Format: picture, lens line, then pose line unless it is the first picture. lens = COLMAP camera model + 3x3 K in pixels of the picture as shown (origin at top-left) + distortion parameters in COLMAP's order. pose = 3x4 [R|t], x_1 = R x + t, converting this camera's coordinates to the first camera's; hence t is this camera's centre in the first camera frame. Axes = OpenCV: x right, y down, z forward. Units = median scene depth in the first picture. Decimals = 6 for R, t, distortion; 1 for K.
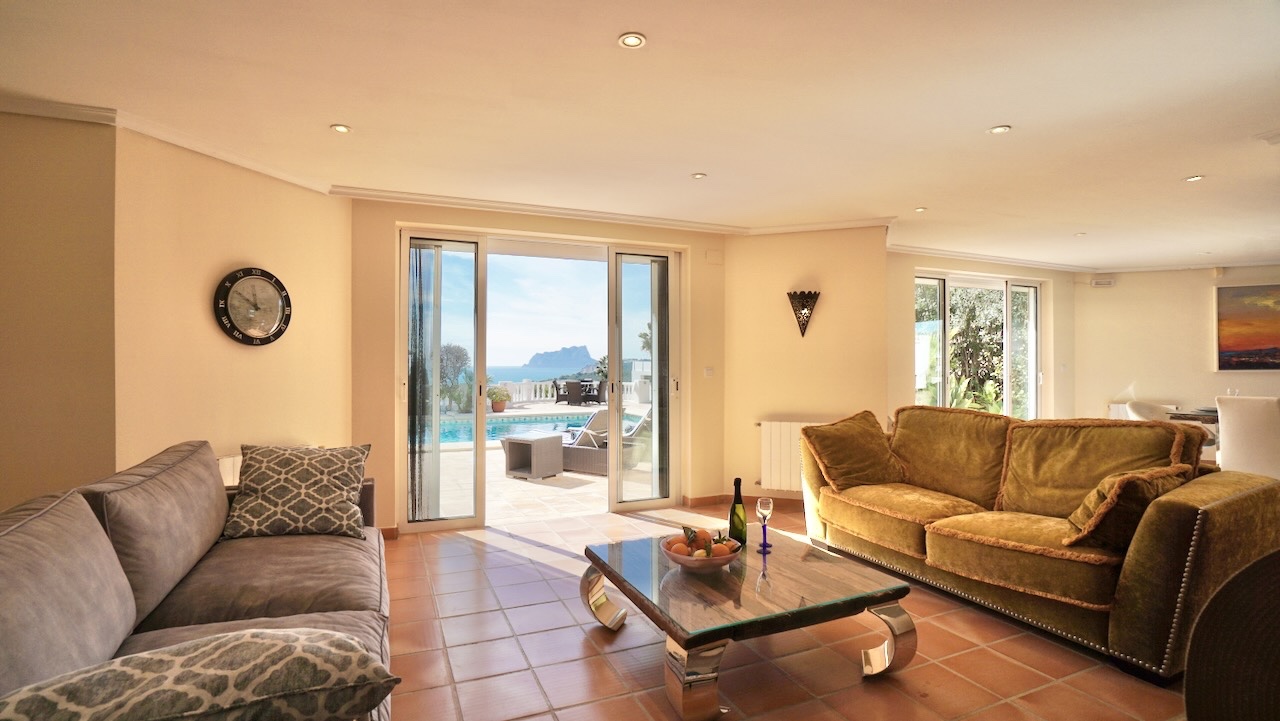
lens RADIAL K [[580.7, 0, 619.8], [0, 580.7, 362.6], [0, 0, 1]] dist [-0.064214, 0.025535]
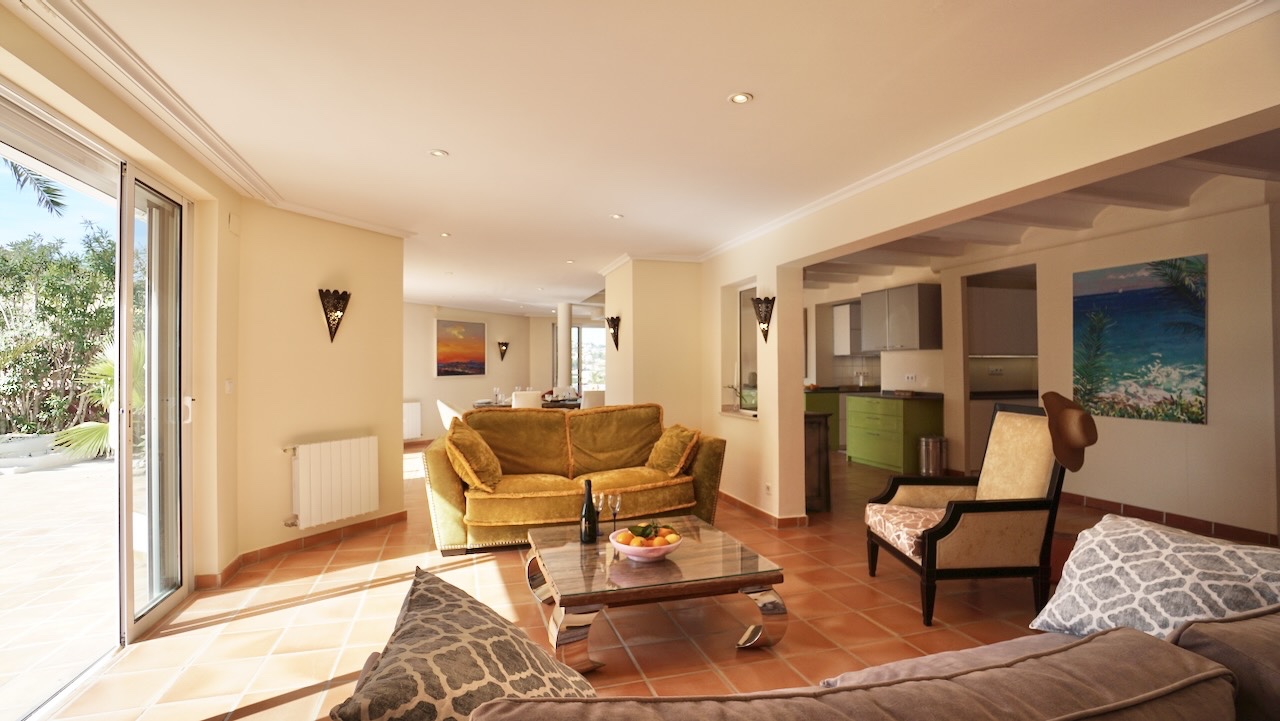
lens RADIAL K [[570.4, 0, 631.7], [0, 570.4, 364.2], [0, 0, 1]] dist [-0.061758, 0.023029]
pose [[0.108605, 0.010703, 0.994027, -0.475881], [0.001471, 0.999939, -0.010928, -0.001417], [-0.994084, 0.002649, 0.108583, 0.457563]]
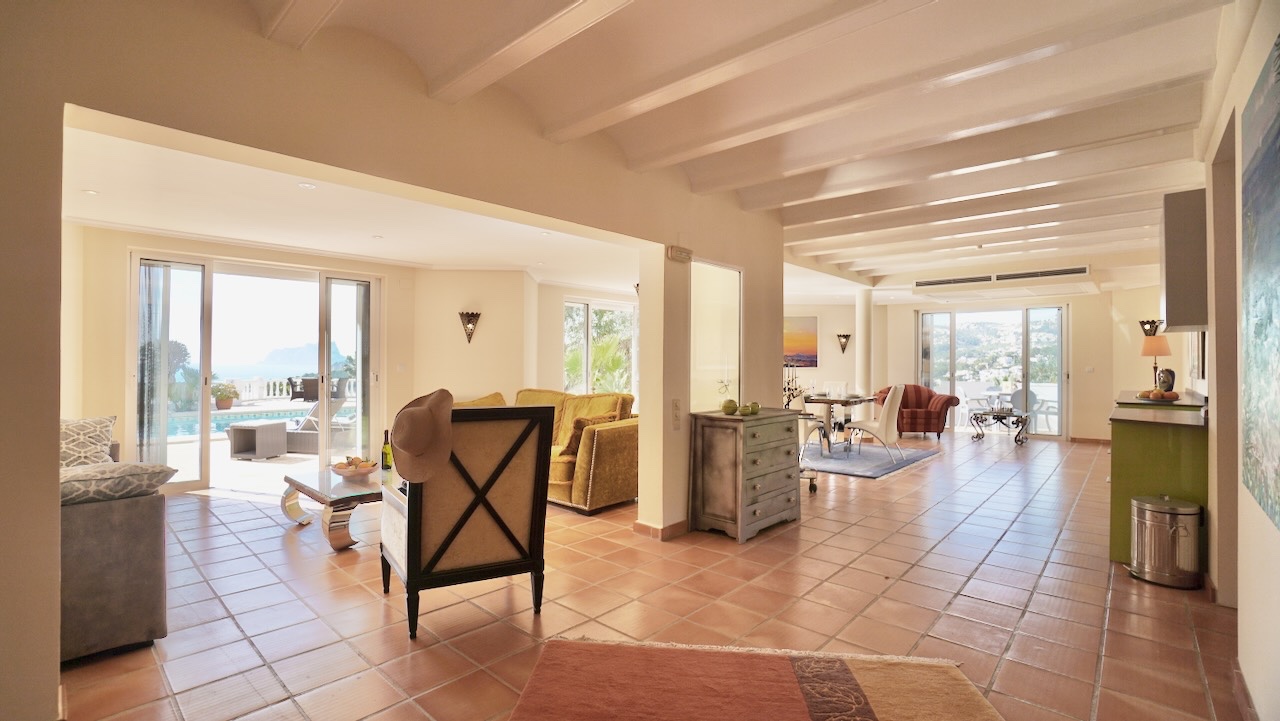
lens RADIAL K [[562.6, 0, 623.6], [0, 562.6, 363.2], [0, 0, 1]] dist [-0.065519, 0.022413]
pose [[0.911949, 0.006473, 0.410252, 0.095739], [-0.007740, 0.999969, 0.001428, -0.000185], [-0.410230, -0.004477, 0.911971, -0.431753]]
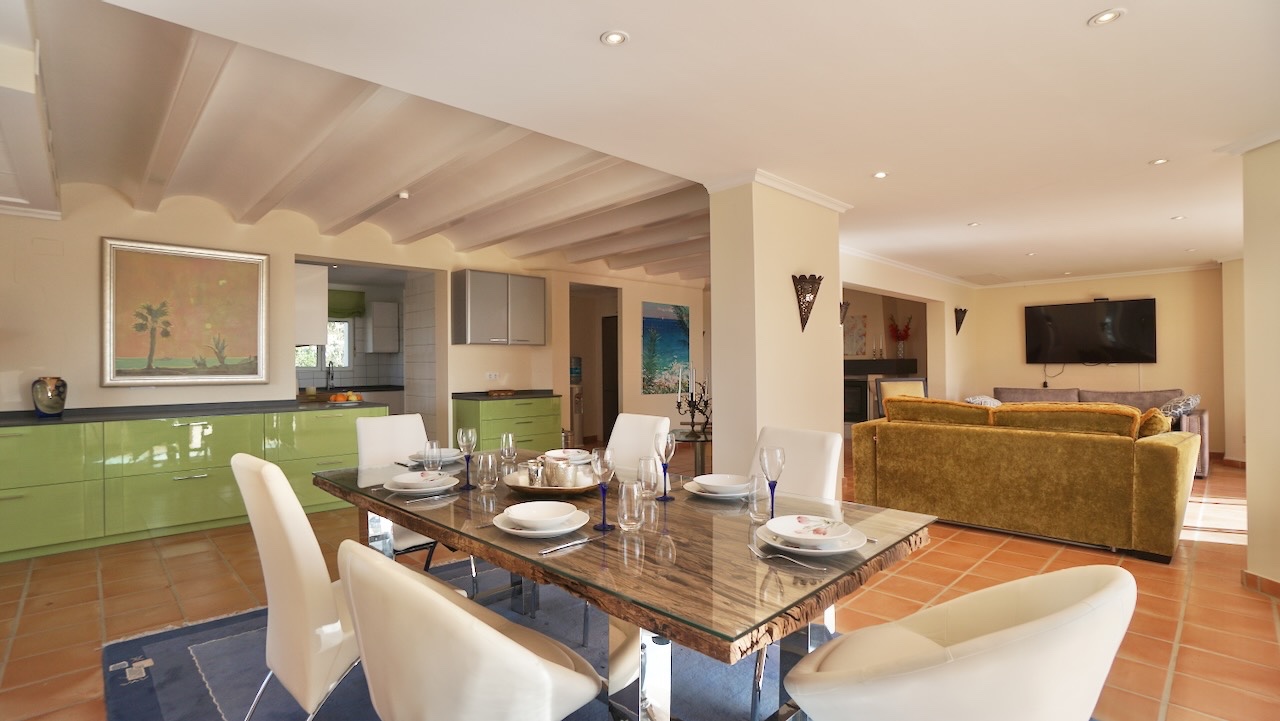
lens RADIAL K [[611.4, 0, 625.8], [0, 611.4, 363.4], [0, 0, 1]] dist [-0.049939, 0.021550]
pose [[-0.935602, 0.011862, -0.352858, 1.351602], [0.013743, 0.999902, -0.002825, -0.003003], [0.352790, -0.007493, -0.935673, 1.373511]]
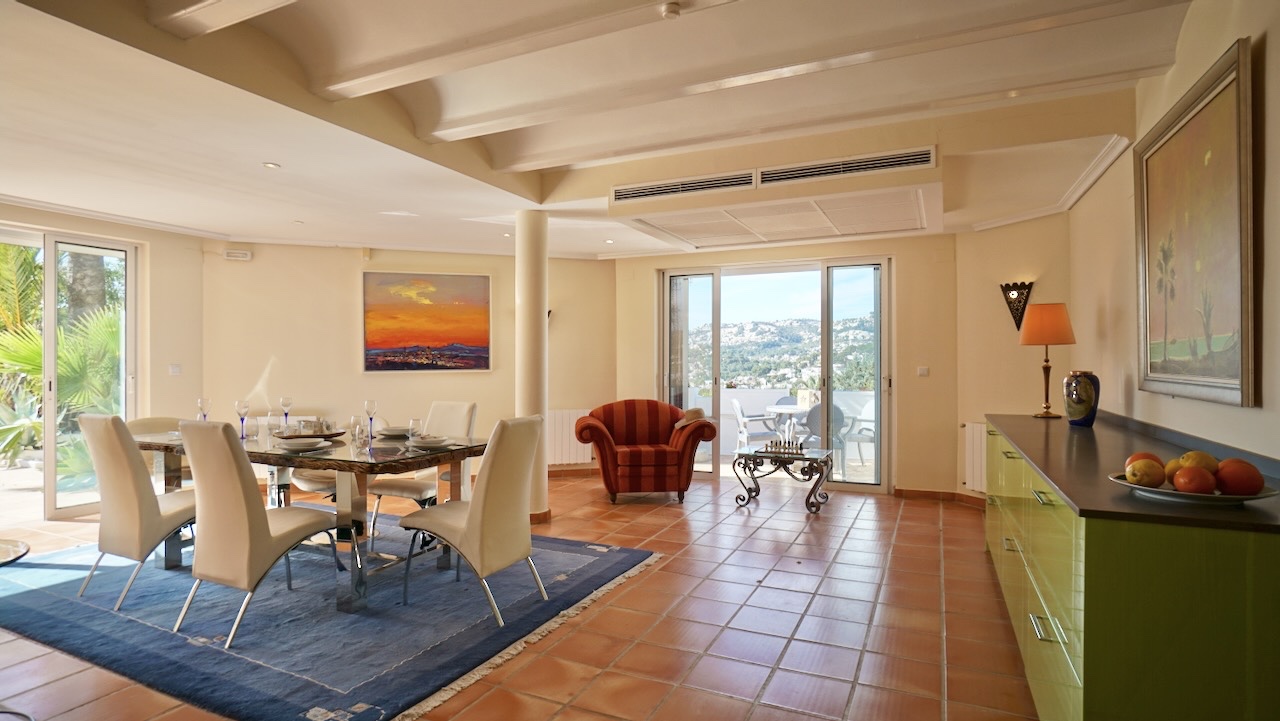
lens RADIAL K [[650.4, 0, 623.0], [0, 650.4, 362.5], [0, 0, 1]] dist [-0.035132, 0.000042]
pose [[0.745890, 0.003528, 0.666060, 0.991505], [-0.005104, 0.999987, 0.000420, -0.003007], [-0.666049, -0.003713, 0.745898, 0.034545]]
